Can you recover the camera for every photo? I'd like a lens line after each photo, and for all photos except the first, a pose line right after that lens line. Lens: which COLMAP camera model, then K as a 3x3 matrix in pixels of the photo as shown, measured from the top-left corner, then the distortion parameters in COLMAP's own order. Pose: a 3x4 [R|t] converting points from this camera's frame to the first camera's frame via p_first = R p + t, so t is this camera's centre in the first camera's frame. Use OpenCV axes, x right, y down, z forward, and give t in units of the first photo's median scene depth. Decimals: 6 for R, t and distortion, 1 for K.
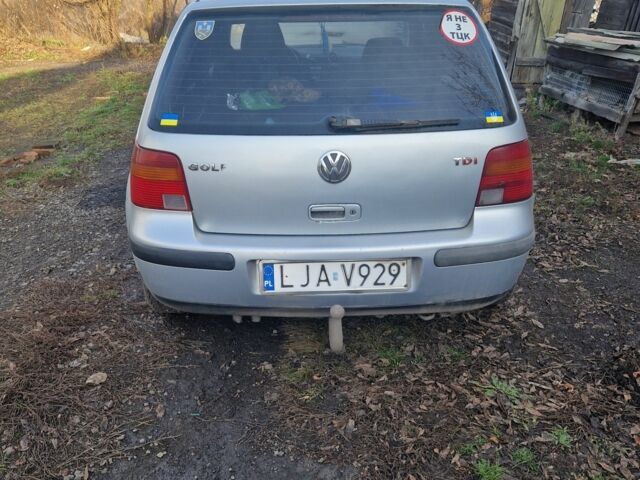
lens RADIAL K [[569.5, 0, 318.8], [0, 569.5, 244.0], [0, 0, 1]] dist [0.076697, -0.001731]
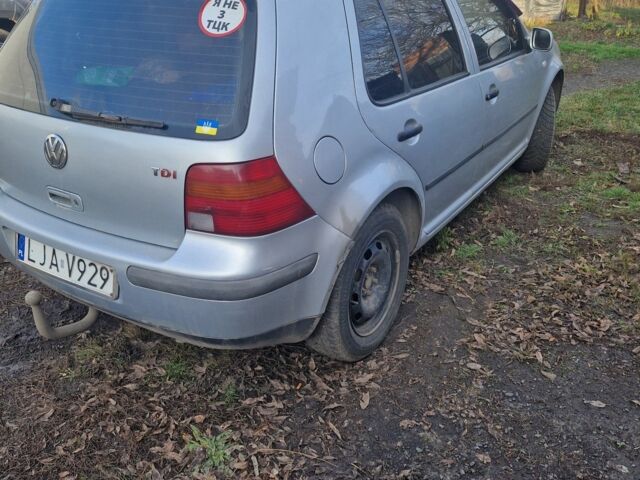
lens RADIAL K [[569.5, 0, 317.6], [0, 569.5, 240.5], [0, 0, 1]] dist [0.076697, -0.001731]
pose [[0.826178, 0.248135, -0.505824, 0.875698], [-0.229959, 0.968119, 0.099318, -0.178941], [0.514343, 0.034265, 0.856900, 0.379683]]
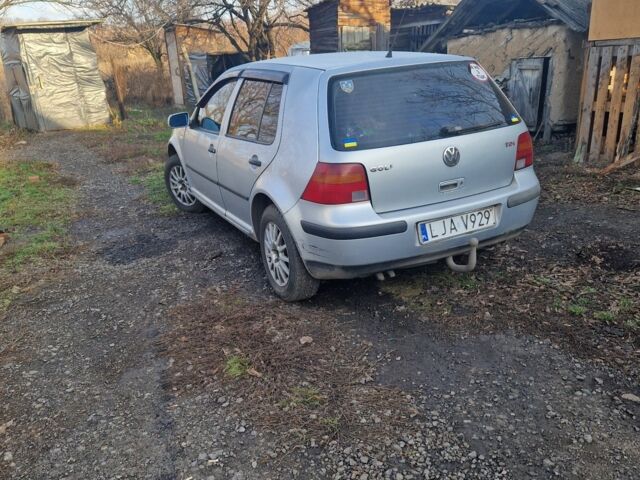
lens RADIAL K [[569.5, 0, 318.7], [0, 569.5, 238.1], [0, 0, 1]] dist [0.076697, -0.001731]
pose [[0.905144, -0.185483, 0.382505, -0.946695], [0.230115, 0.970346, -0.074000, 0.121229], [-0.357436, 0.155001, 0.920985, -0.330310]]
